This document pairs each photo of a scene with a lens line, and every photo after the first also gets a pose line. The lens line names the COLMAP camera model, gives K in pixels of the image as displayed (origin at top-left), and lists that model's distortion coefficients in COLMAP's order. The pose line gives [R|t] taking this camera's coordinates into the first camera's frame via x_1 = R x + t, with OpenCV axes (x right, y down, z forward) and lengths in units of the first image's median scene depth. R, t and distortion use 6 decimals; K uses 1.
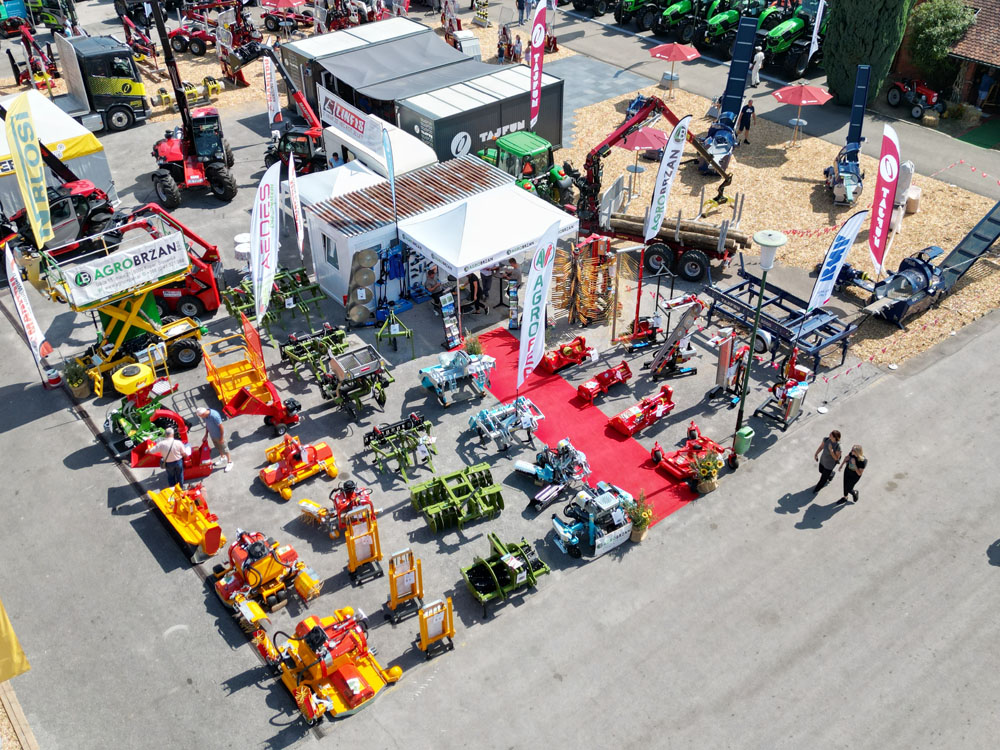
lens RADIAL K [[985.9, 0, 500.0], [0, 985.9, 375.0], [0, 0, 1]] dist [0.122917, -0.228620]
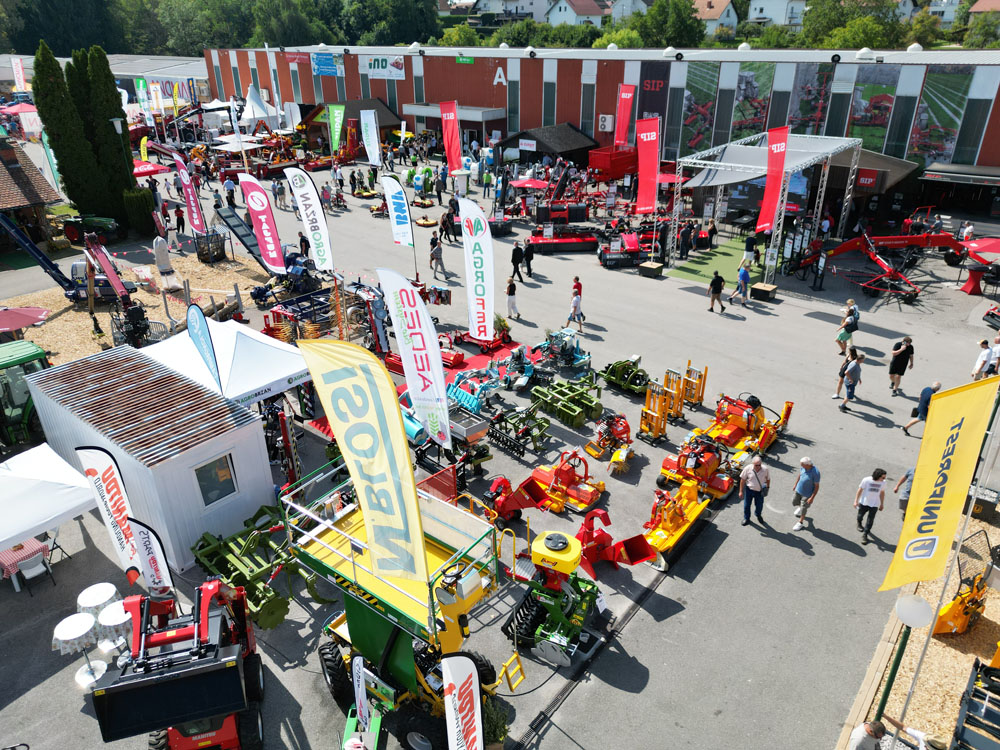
lens RADIAL K [[711.6, 0, 500.0], [0, 711.6, 375.0], [0, 0, 1]] dist [0.067583, -0.059747]
pose [[-0.236635, -0.422168, 0.875087, -0.722716], [0.566549, 0.671741, 0.477270, -0.346759], [-0.789320, 0.608719, 0.080221, 0.847421]]
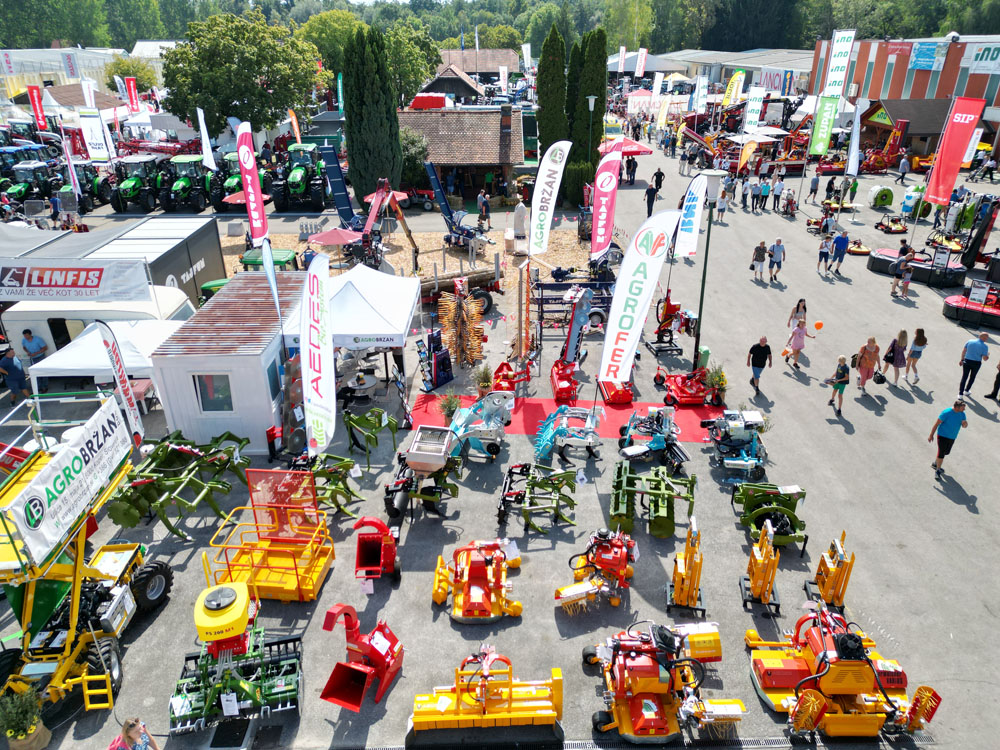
lens RADIAL K [[711.6, 0, 500.0], [0, 711.6, 375.0], [0, 0, 1]] dist [0.067583, -0.059747]
pose [[0.605342, -0.344999, 0.717312, -0.495047], [0.472251, 0.881103, 0.025242, -0.049183], [-0.640734, 0.323471, 0.696294, 0.507266]]
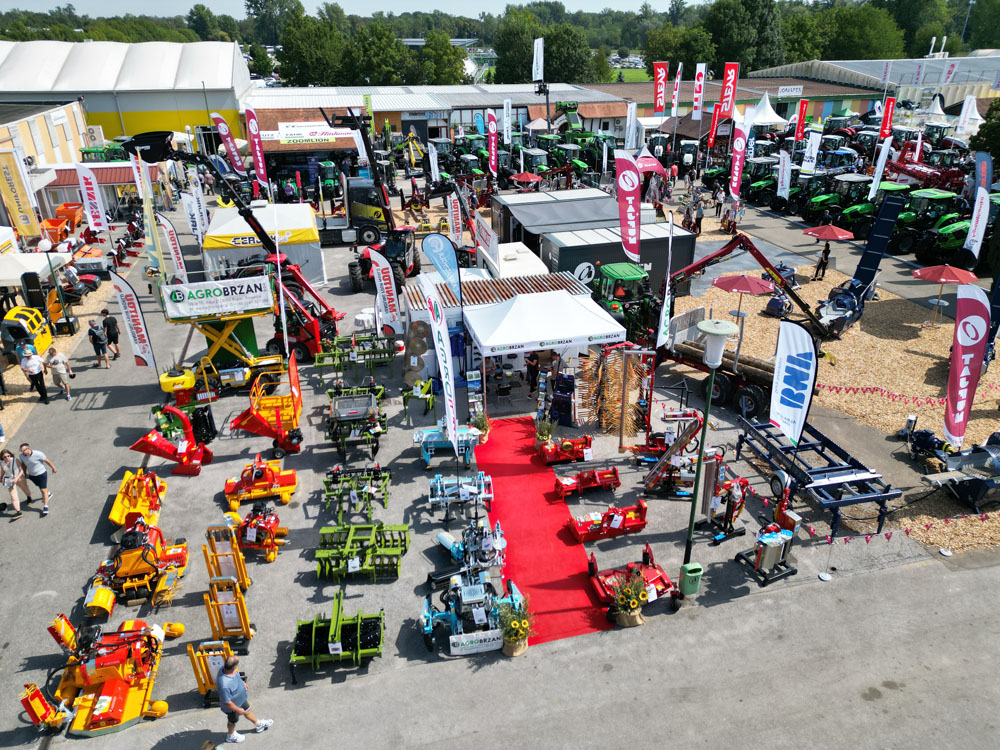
lens RADIAL K [[711.6, 0, 500.0], [0, 711.6, 375.0], [0, 0, 1]] dist [0.067583, -0.059747]
pose [[0.912791, 0.174787, -0.369137, 0.267468], [-0.238205, 0.961993, -0.133523, 0.018466], [0.331769, 0.209809, 0.919733, 0.326475]]
